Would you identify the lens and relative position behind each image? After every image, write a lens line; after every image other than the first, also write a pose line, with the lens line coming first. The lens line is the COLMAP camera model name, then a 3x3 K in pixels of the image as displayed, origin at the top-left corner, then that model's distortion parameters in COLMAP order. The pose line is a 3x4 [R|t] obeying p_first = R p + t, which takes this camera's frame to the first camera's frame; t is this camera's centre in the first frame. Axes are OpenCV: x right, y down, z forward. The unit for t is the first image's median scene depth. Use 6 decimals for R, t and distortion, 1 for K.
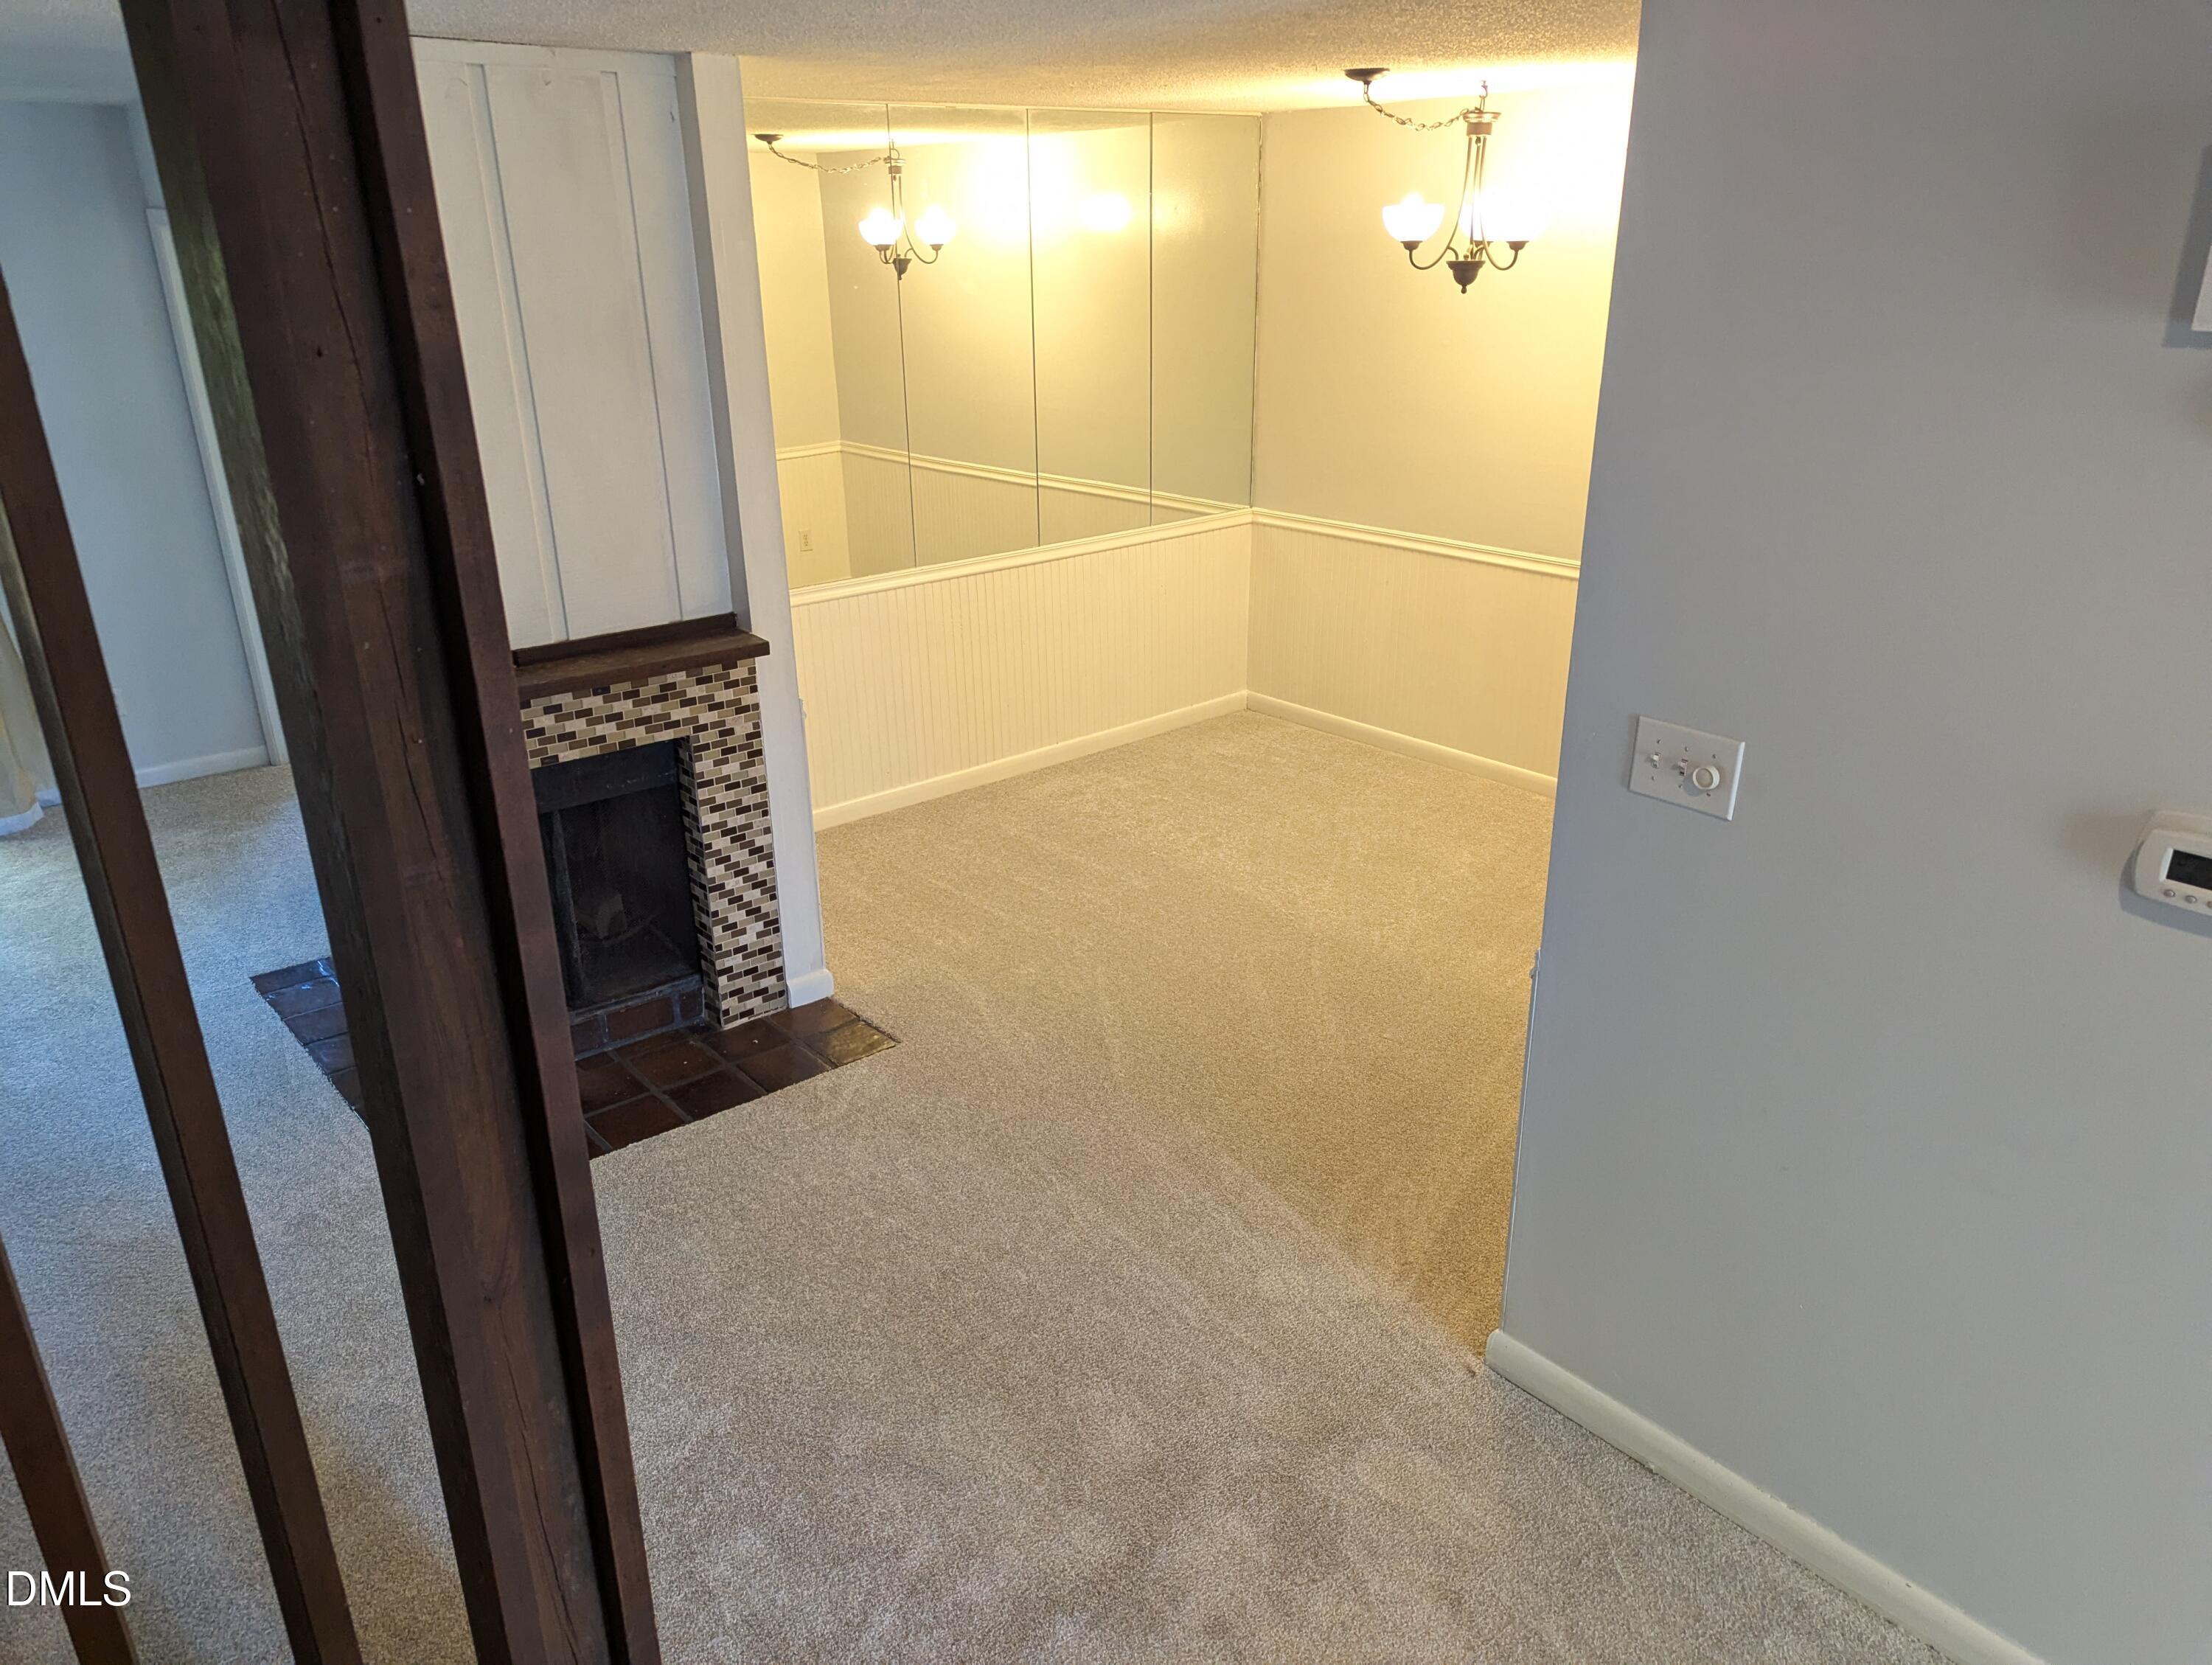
lens RADIAL K [[1541.5, 0, 1129.9], [0, 1541.5, 857.7], [0, 0, 1]] dist [0.077624, -0.151208]
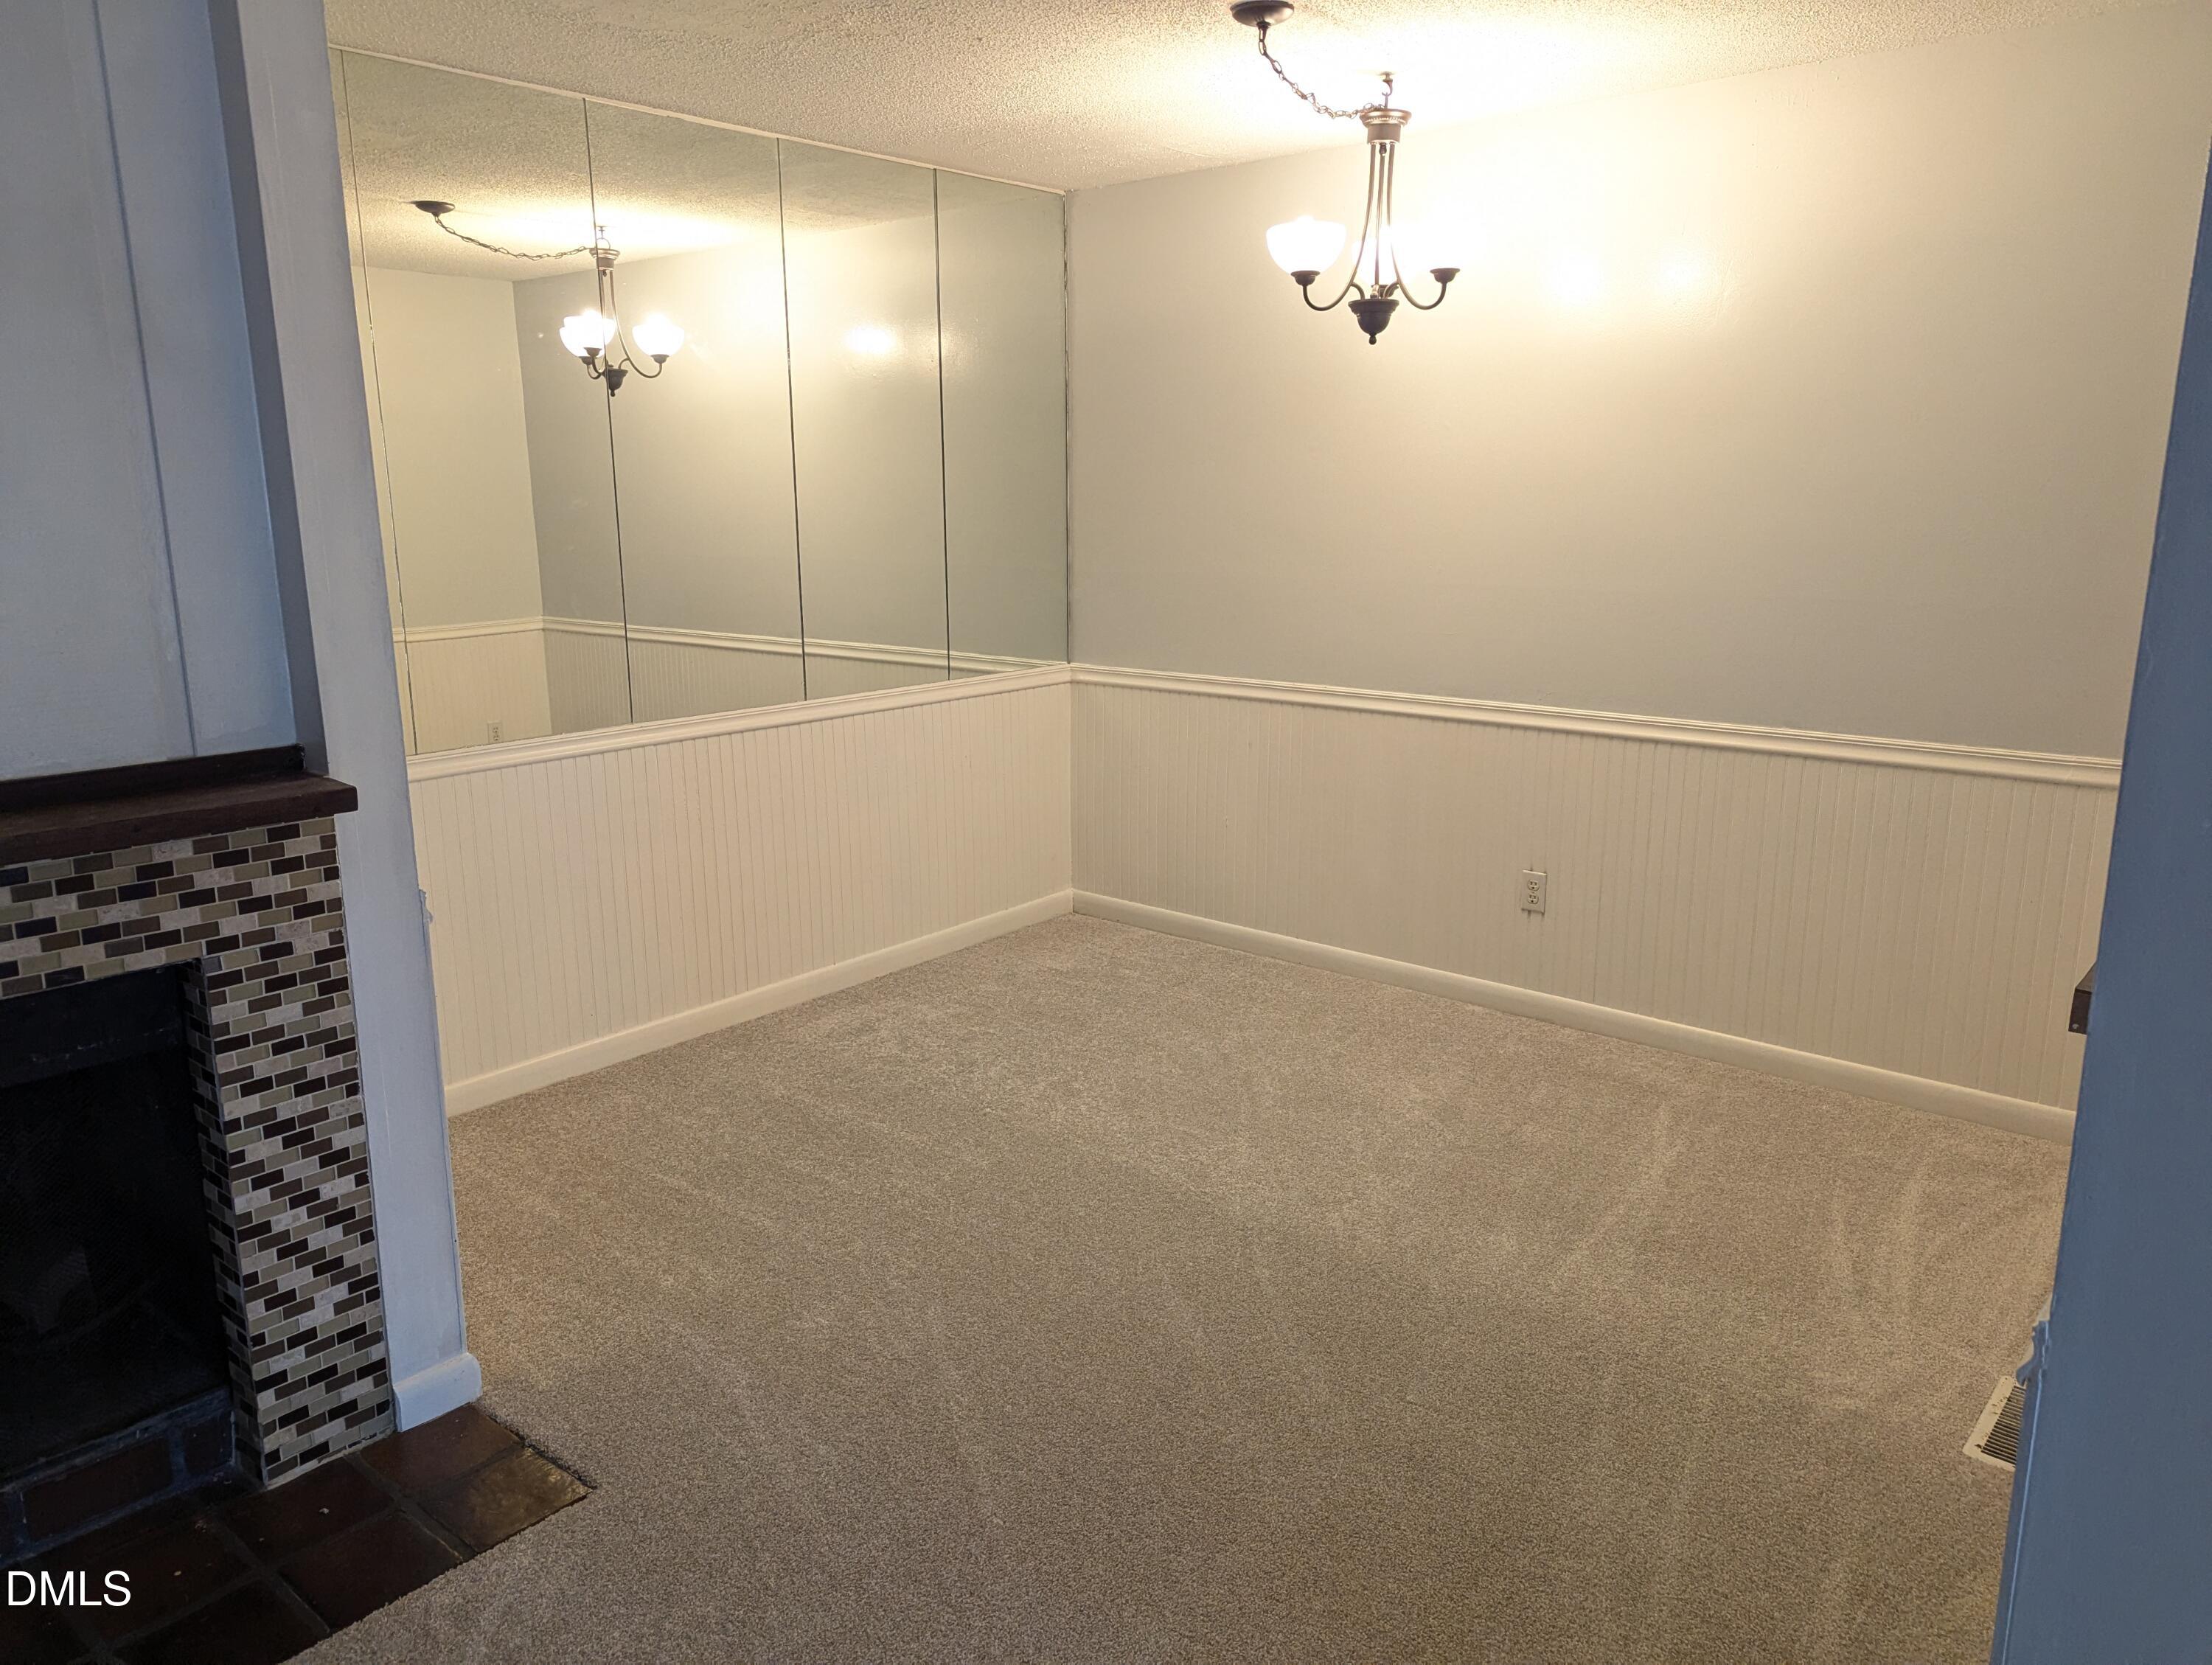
lens RADIAL K [[1556.5, 0, 1096.8], [0, 1556.5, 823.4], [0, 0, 1]] dist [0.064438, -0.057591]
pose [[0.988974, -0.029880, 0.145044, -0.042872], [0.054293, 0.984393, -0.167401, -0.012865], [-0.137778, 0.173430, 0.975161, 0.361547]]
